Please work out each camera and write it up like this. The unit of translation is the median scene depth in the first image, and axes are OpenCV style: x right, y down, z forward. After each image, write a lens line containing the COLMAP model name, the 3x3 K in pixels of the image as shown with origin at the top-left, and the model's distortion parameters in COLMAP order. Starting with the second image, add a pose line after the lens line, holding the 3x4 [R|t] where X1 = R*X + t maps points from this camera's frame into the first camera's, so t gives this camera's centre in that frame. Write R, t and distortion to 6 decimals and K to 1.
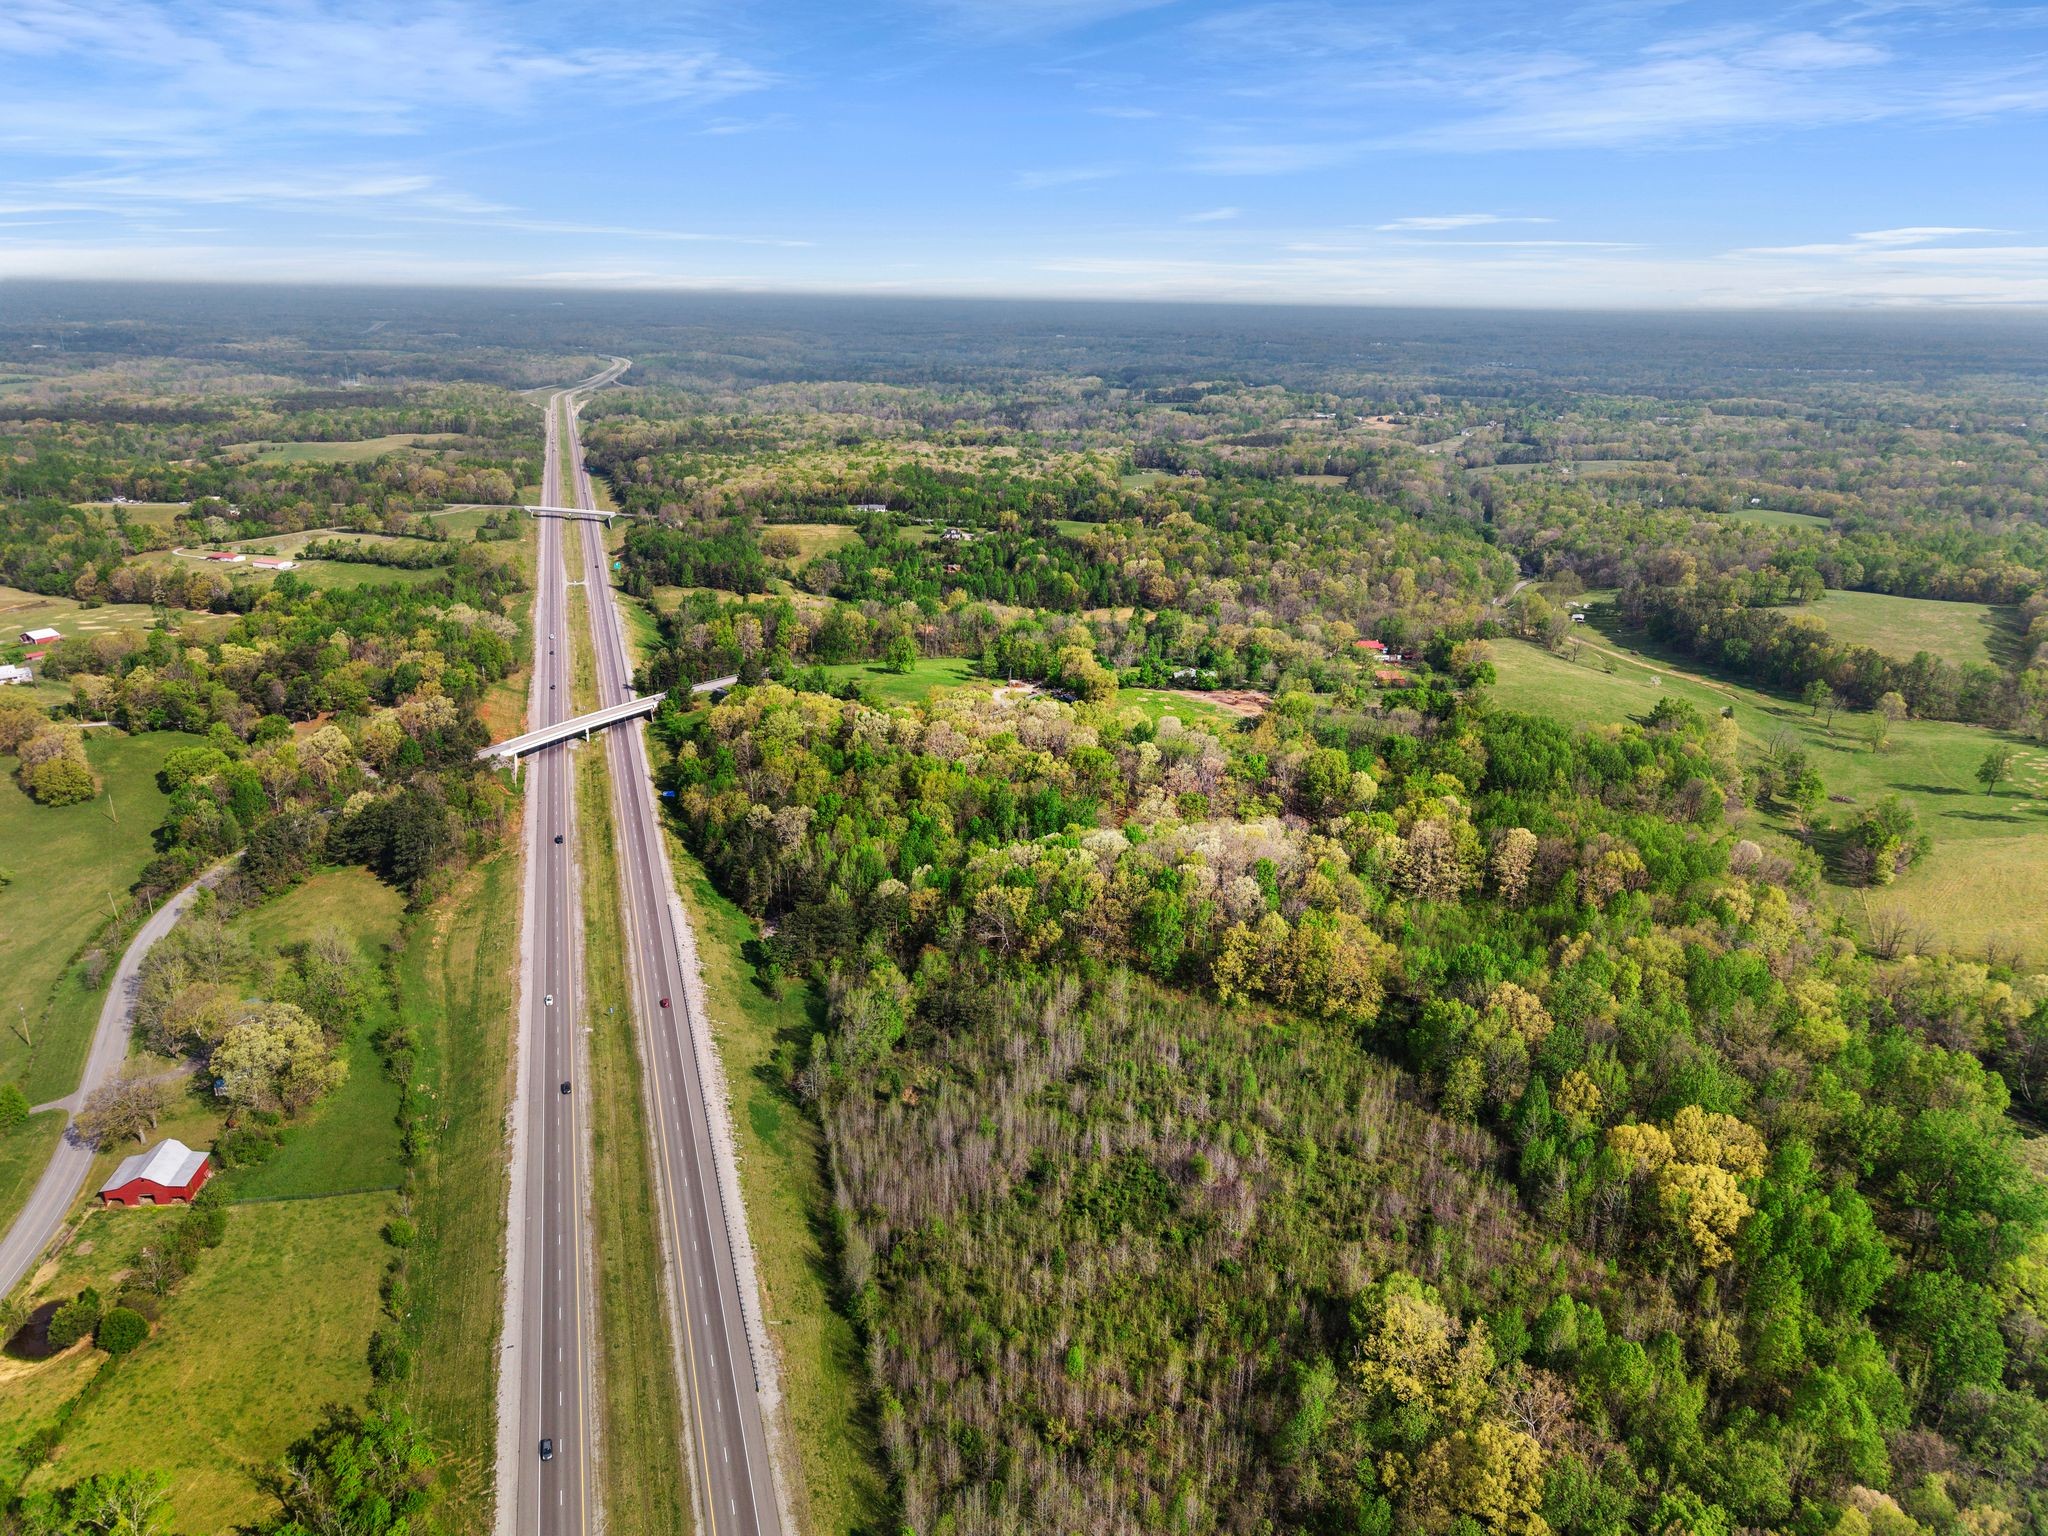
lens RADIAL K [[1354.5, 0, 1025.6], [0, 1354.5, 812.1], [0, 0, 1]] dist [0.030886, -0.035255]
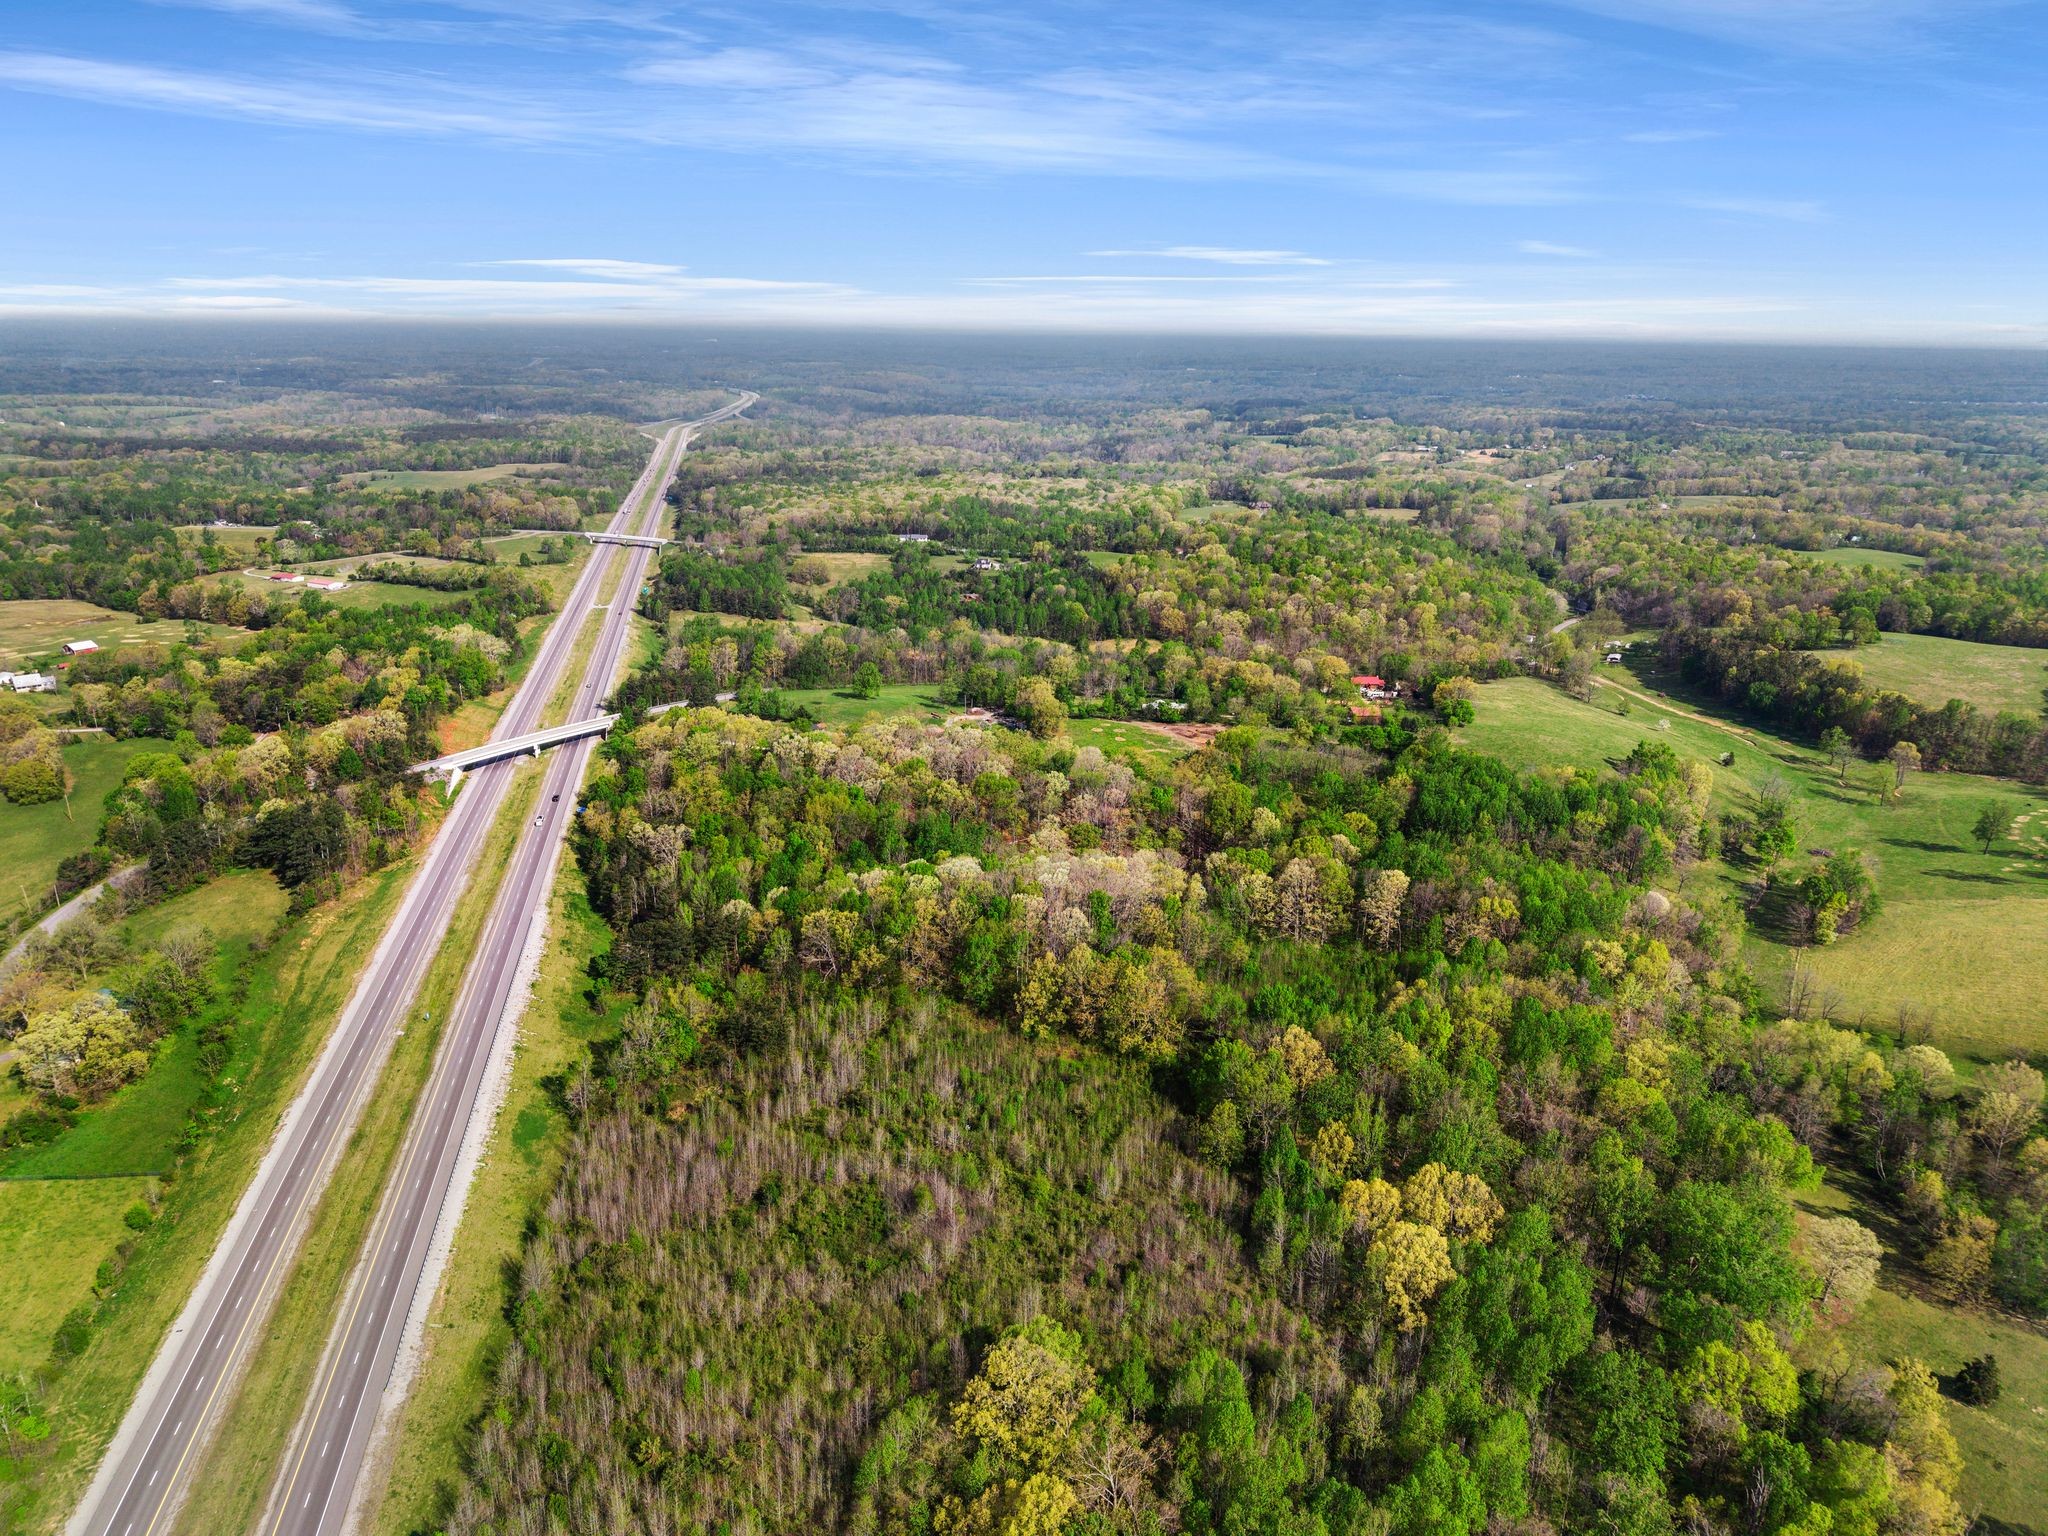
lens RADIAL K [[1354.5, 0, 1025.6], [0, 1354.5, 812.1], [0, 0, 1]] dist [0.030886, -0.035255]
pose [[0.994611, 0.029438, -0.099412, 0.124078], [-0.031663, 0.999281, -0.020876, -0.000623], [0.098726, 0.023911, 0.994827, 0.006778]]
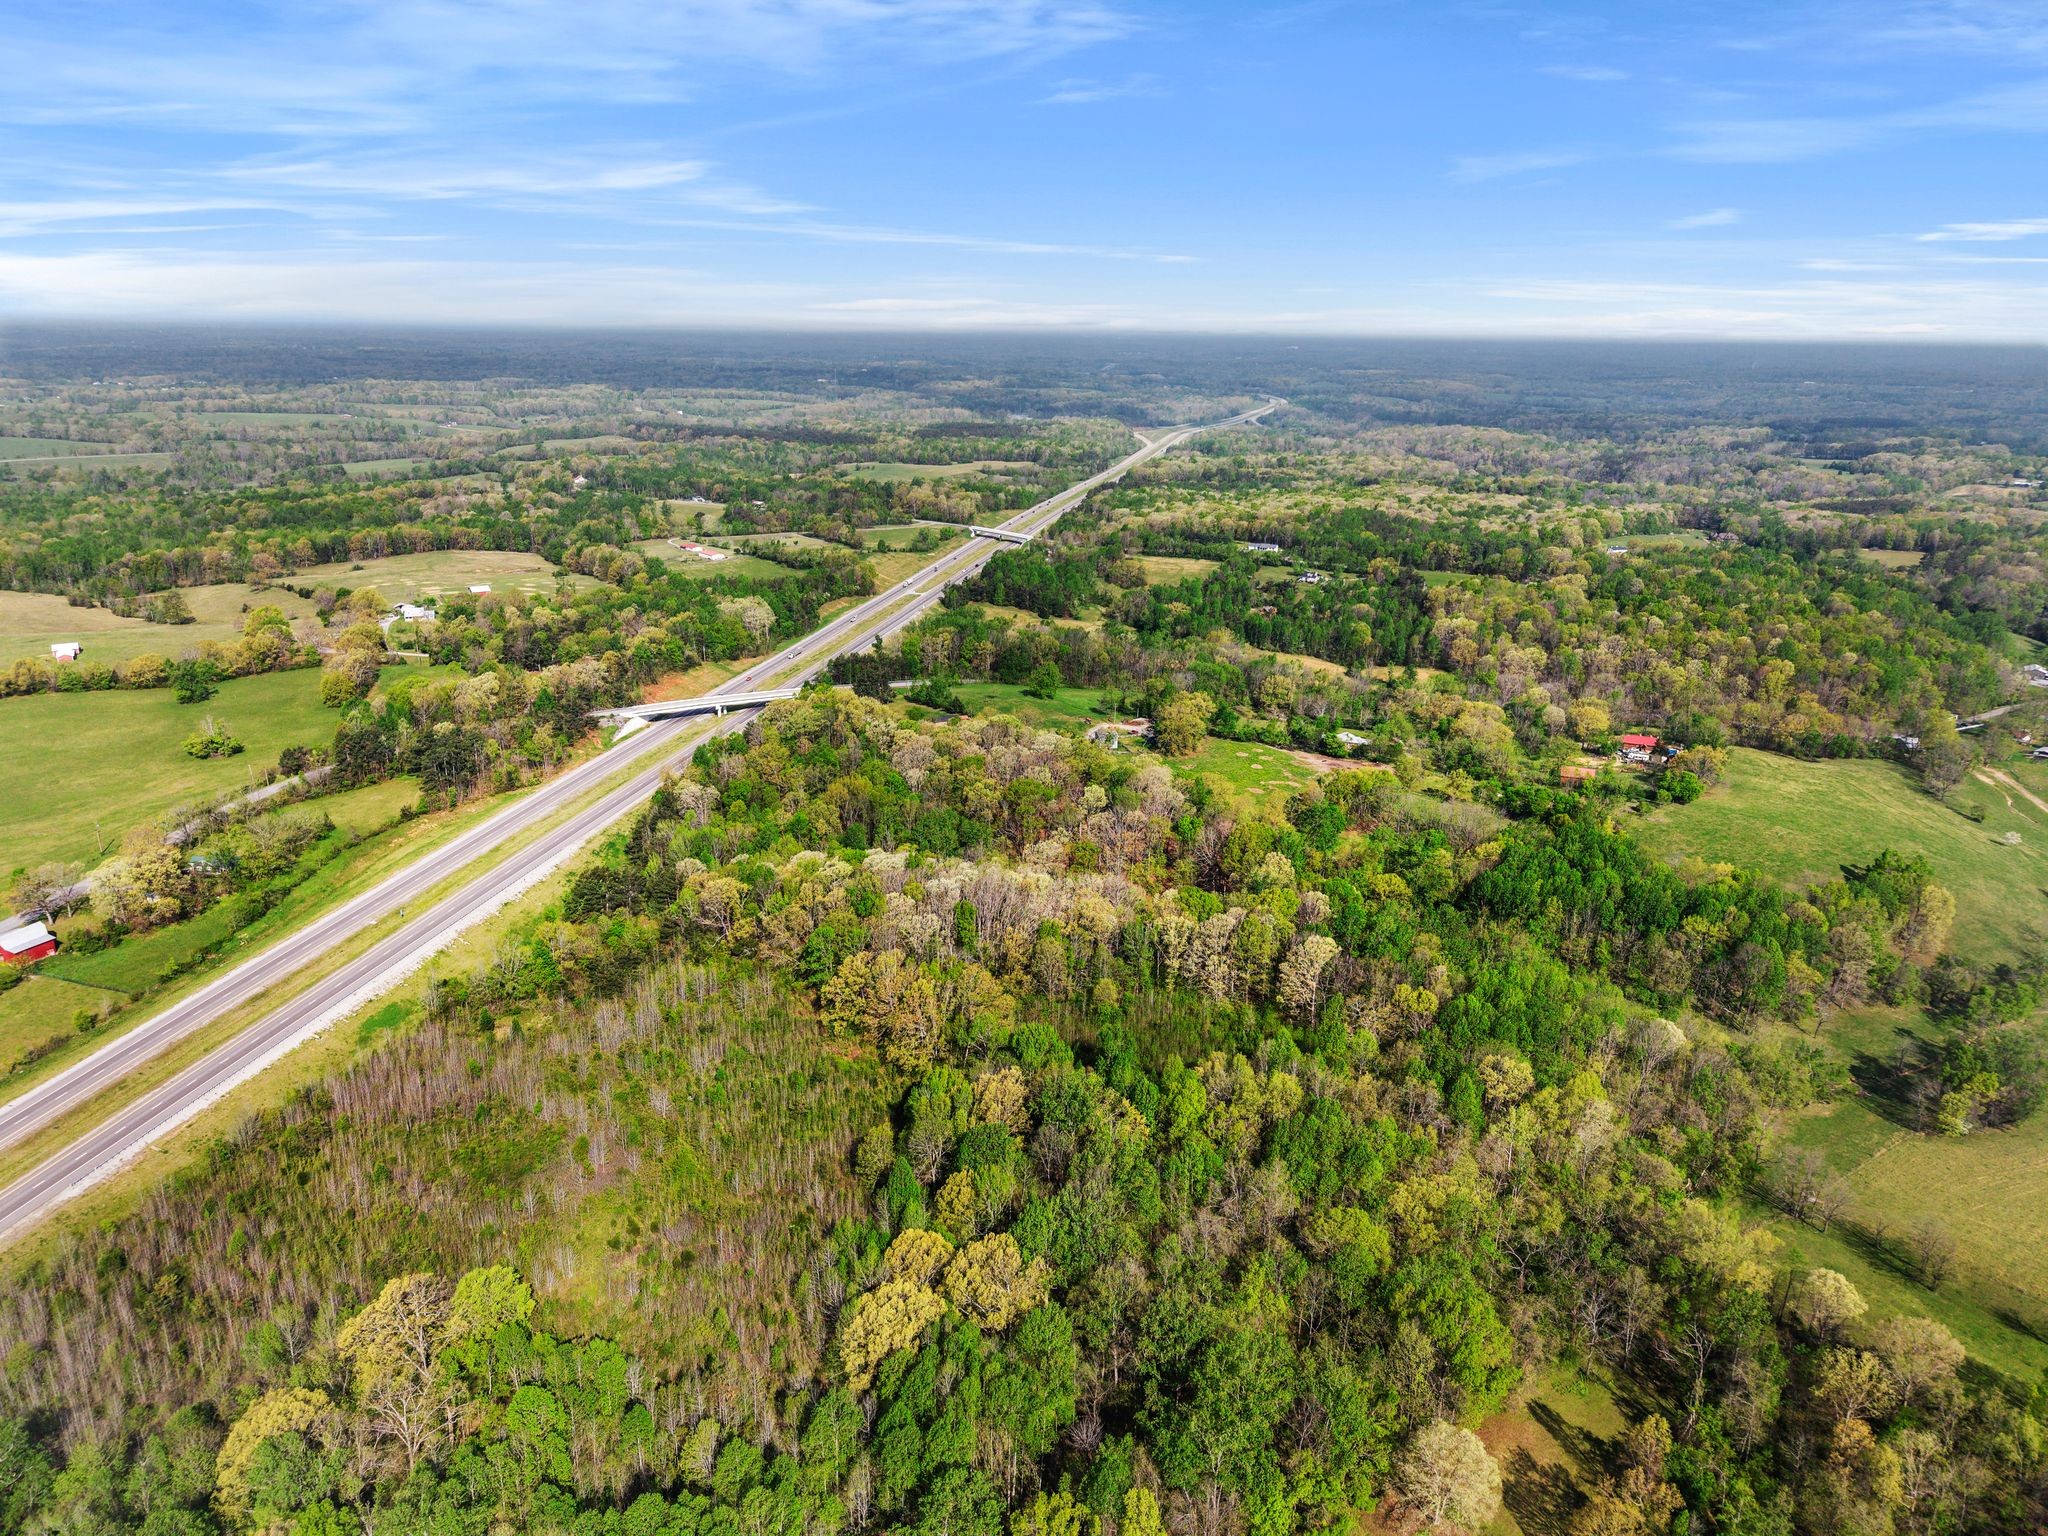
lens RADIAL K [[1344.9, 0, 1023.6], [0, 1344.9, 824.3], [0, 0, 1]] dist [0.048379, -0.064248]
pose [[0.869031, 0.165948, -0.466097, 0.367203], [-0.174820, 0.984296, 0.024498, -0.029314], [0.462842, 0.060193, 0.884395, 0.093611]]
